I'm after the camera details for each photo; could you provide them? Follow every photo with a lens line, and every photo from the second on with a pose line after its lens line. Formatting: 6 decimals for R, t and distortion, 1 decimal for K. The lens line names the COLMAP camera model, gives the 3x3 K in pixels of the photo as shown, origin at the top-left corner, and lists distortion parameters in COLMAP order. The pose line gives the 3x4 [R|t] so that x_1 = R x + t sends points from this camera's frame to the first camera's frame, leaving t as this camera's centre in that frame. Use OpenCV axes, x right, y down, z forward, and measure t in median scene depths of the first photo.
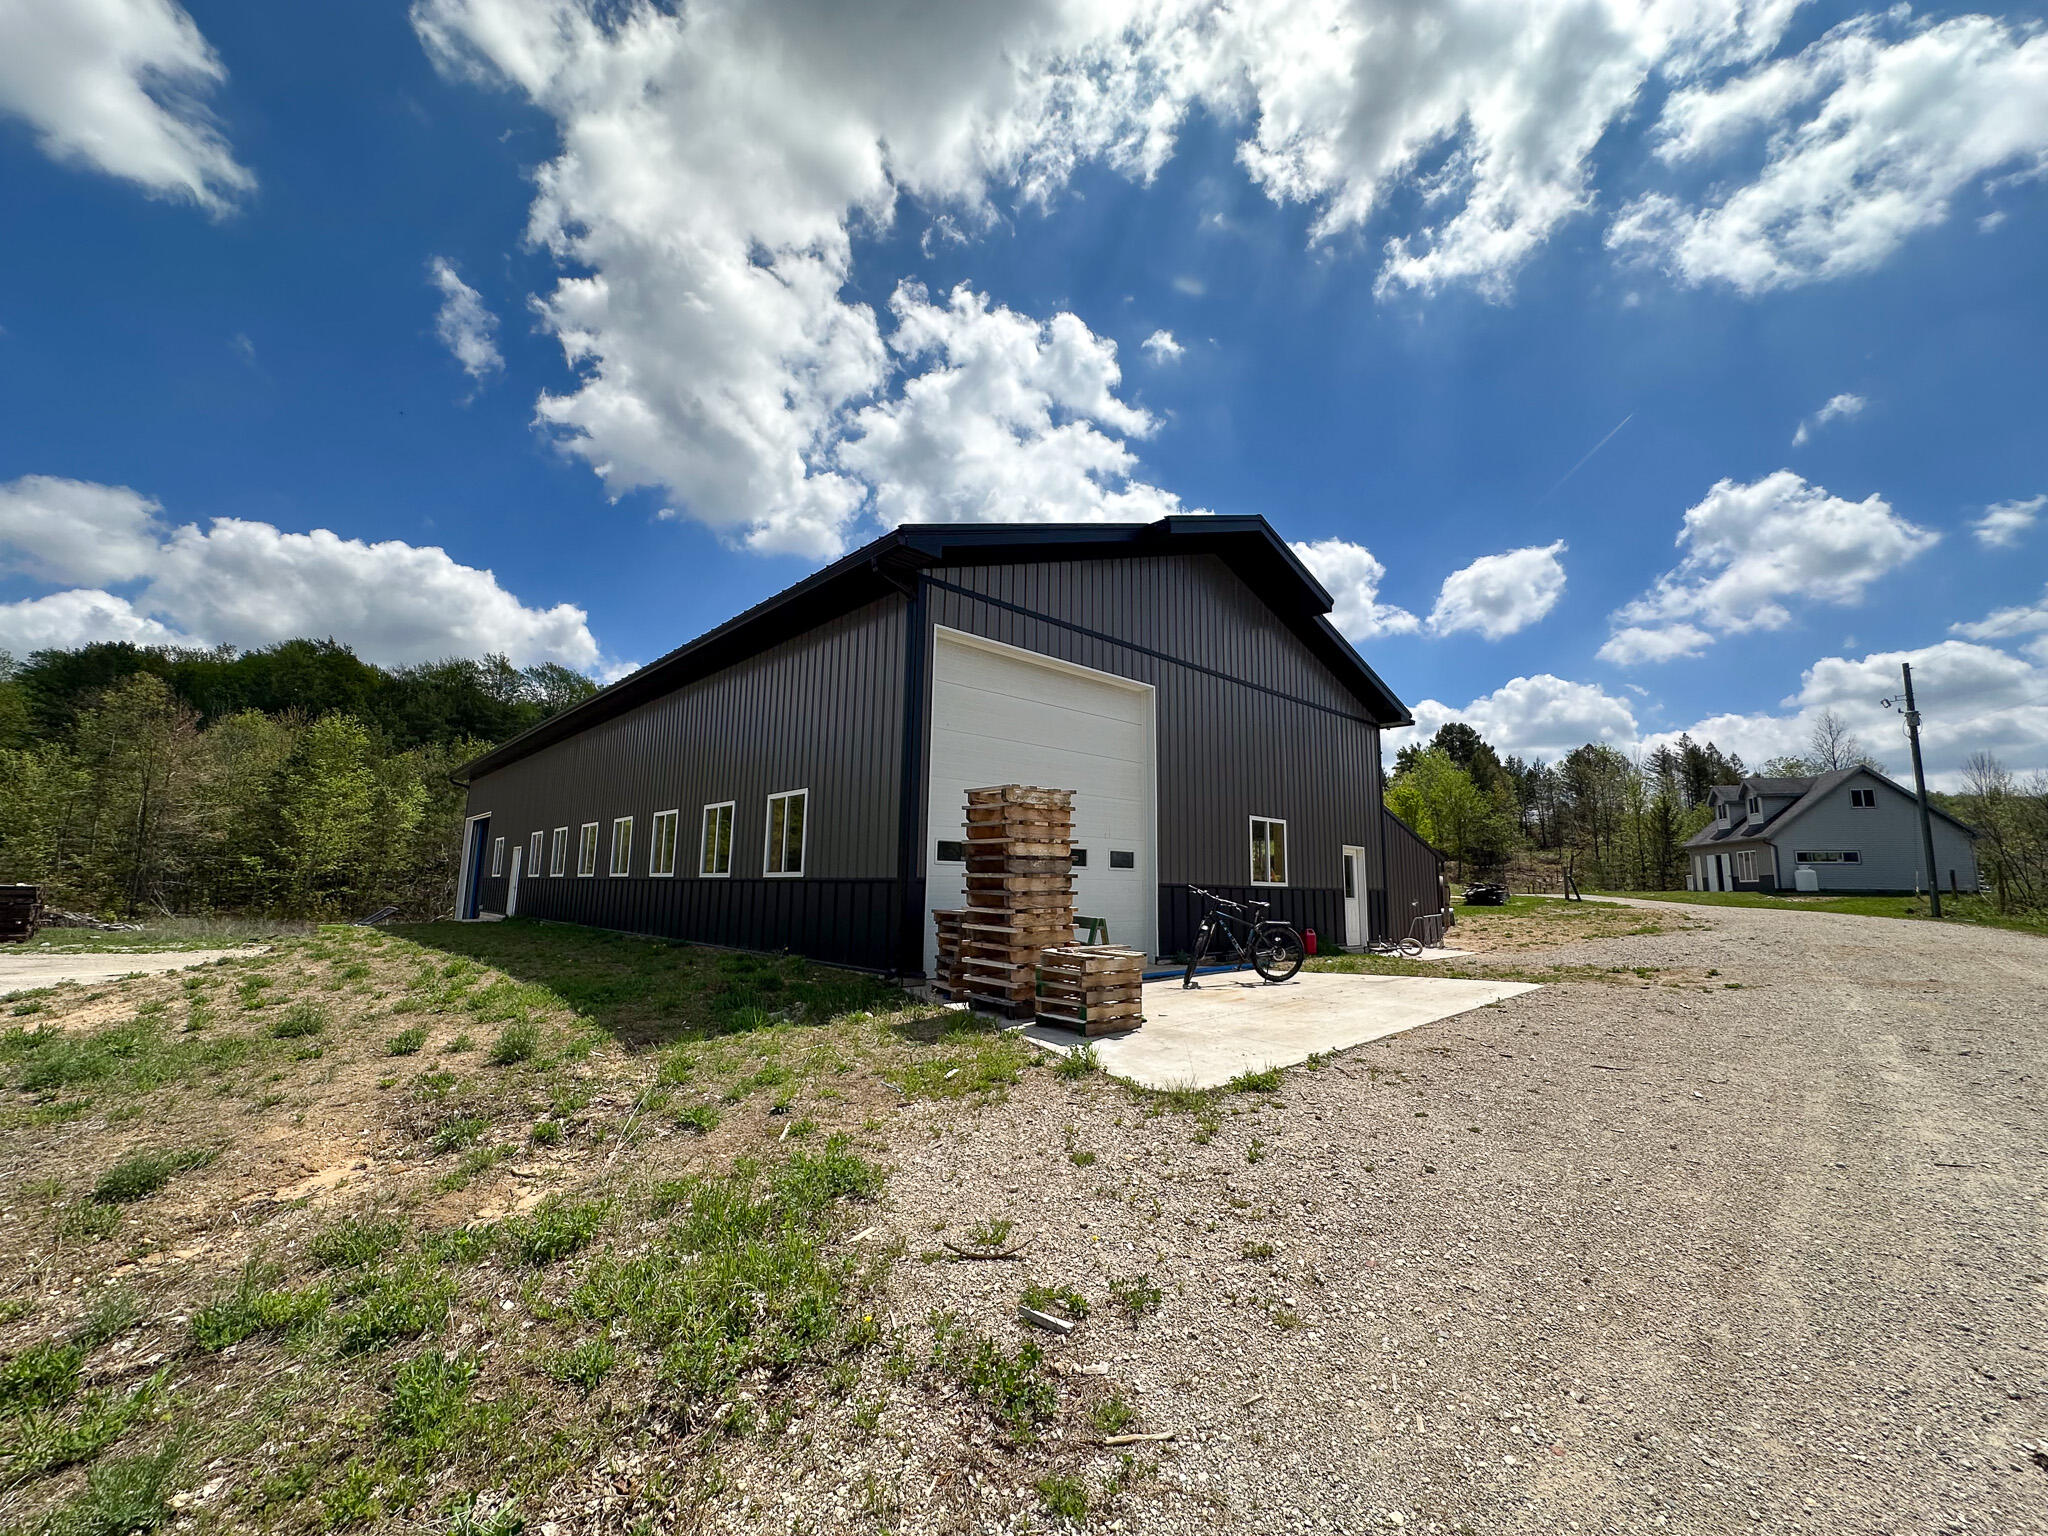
lens RADIAL K [[816.0, 0, 1017.7], [0, 816.0, 766.9], [0, 0, 1]] dist [0.000249, -0.000039]
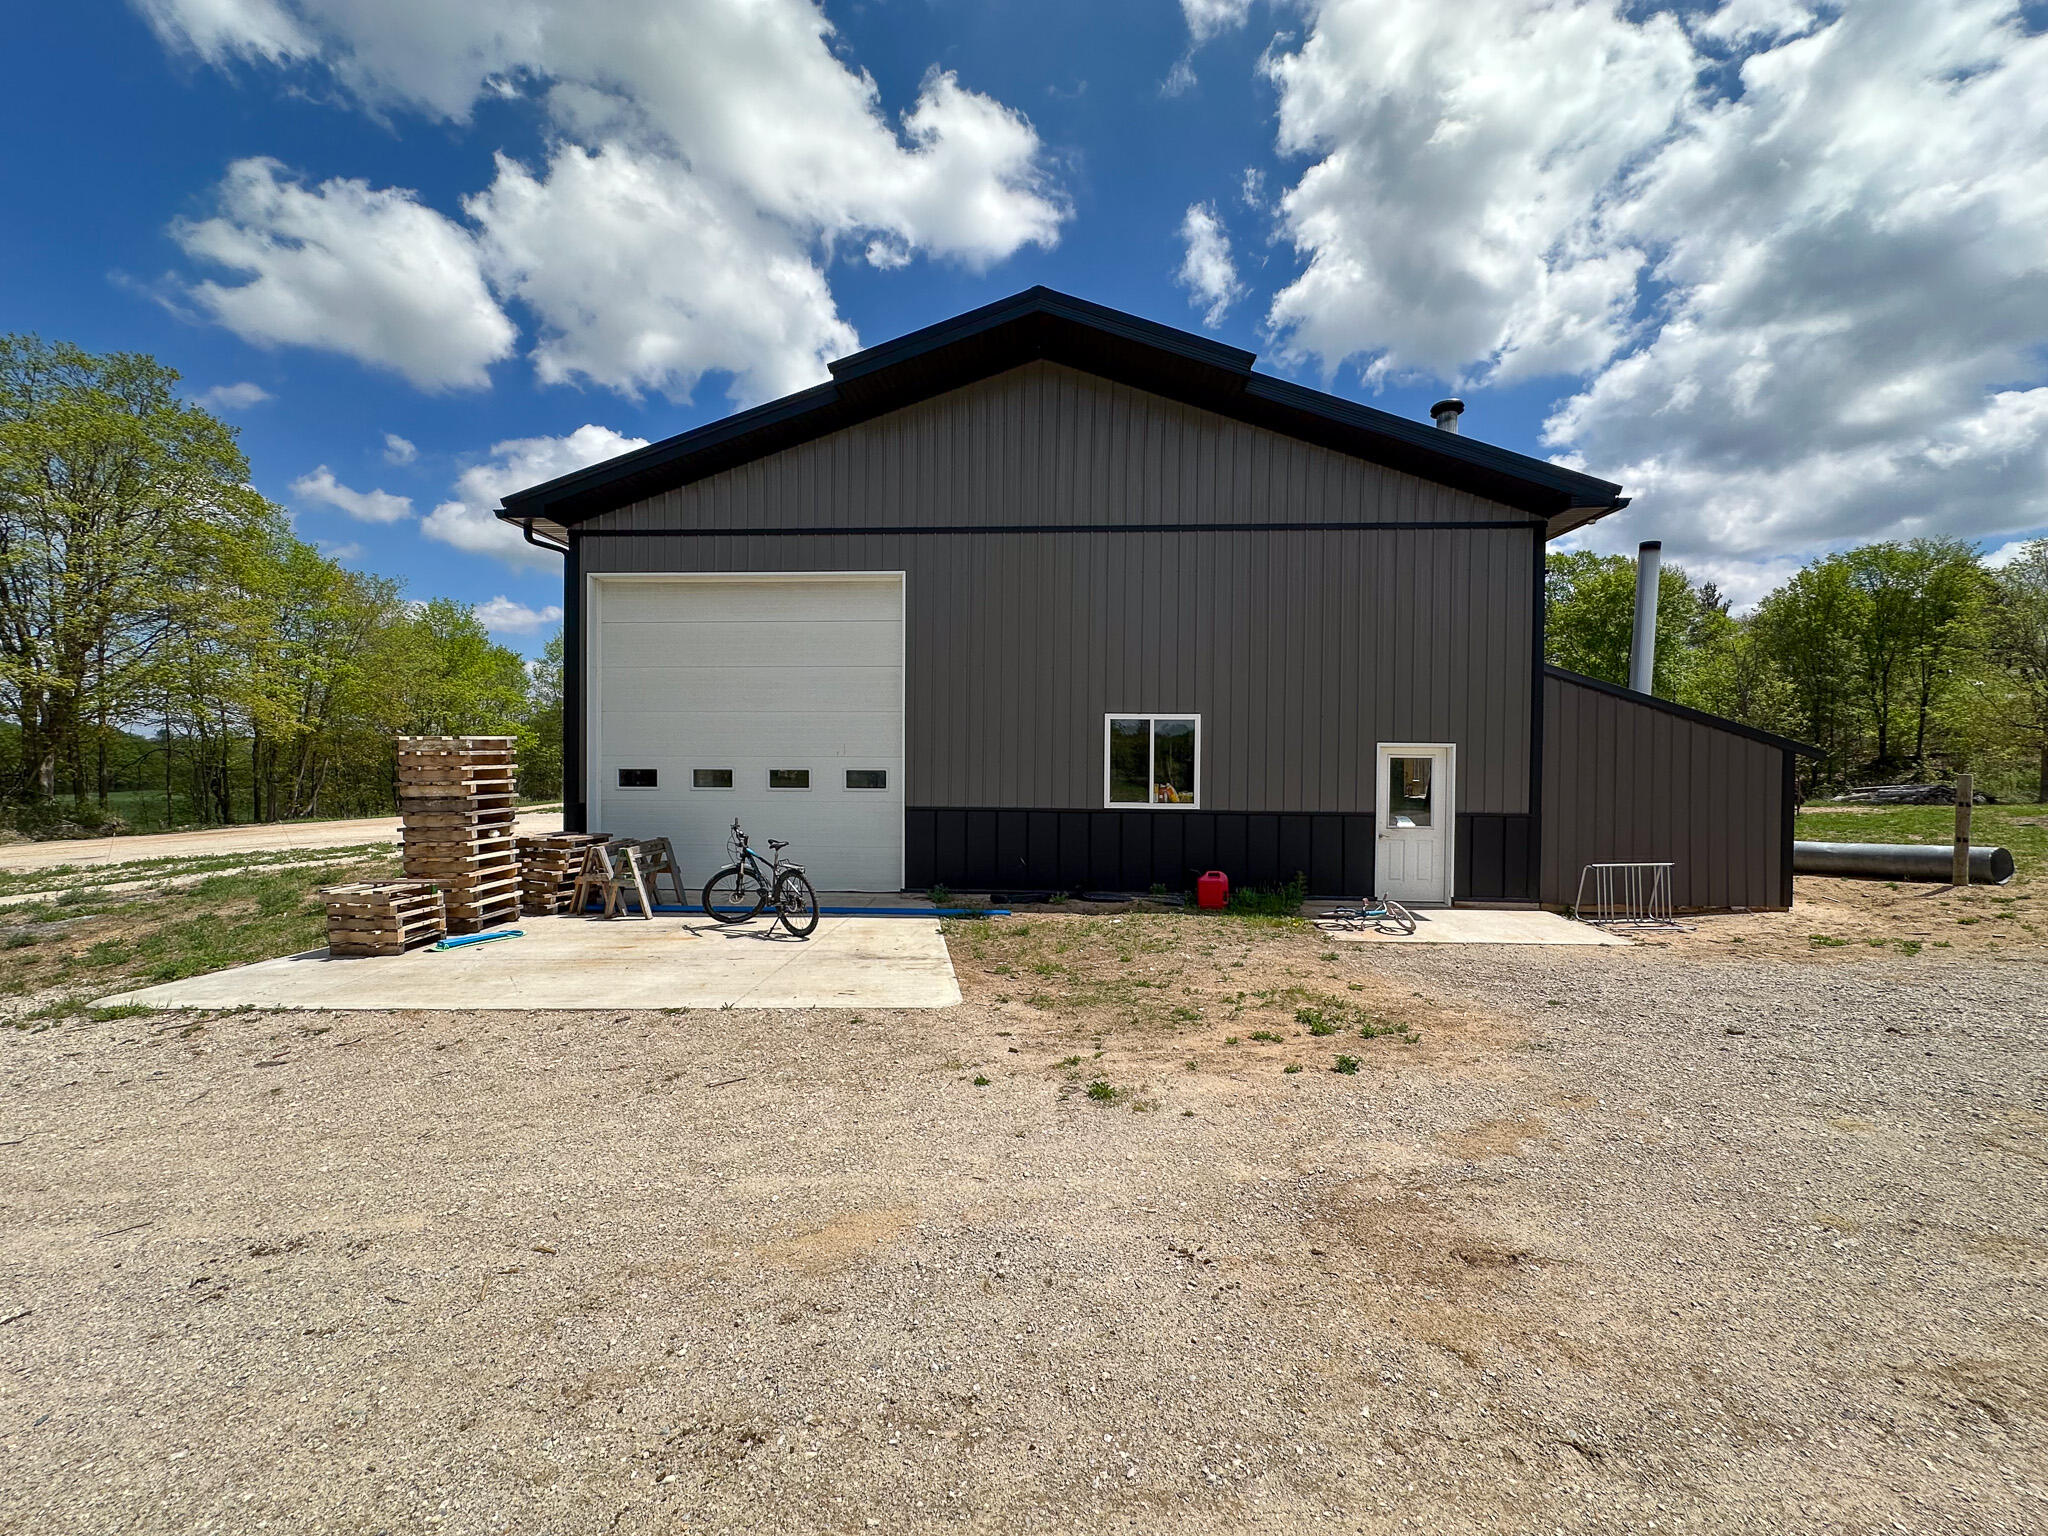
lens RADIAL K [[816.0, 0, 1017.7], [0, 816.0, 766.9], [0, 0, 1]] dist [0.000249, -0.000039]
pose [[0.695386, -0.005941, -0.718612, 0.852841], [0.113874, 0.988243, 0.102023, 0.026637], [0.709557, -0.152777, 0.687886, 0.482320]]
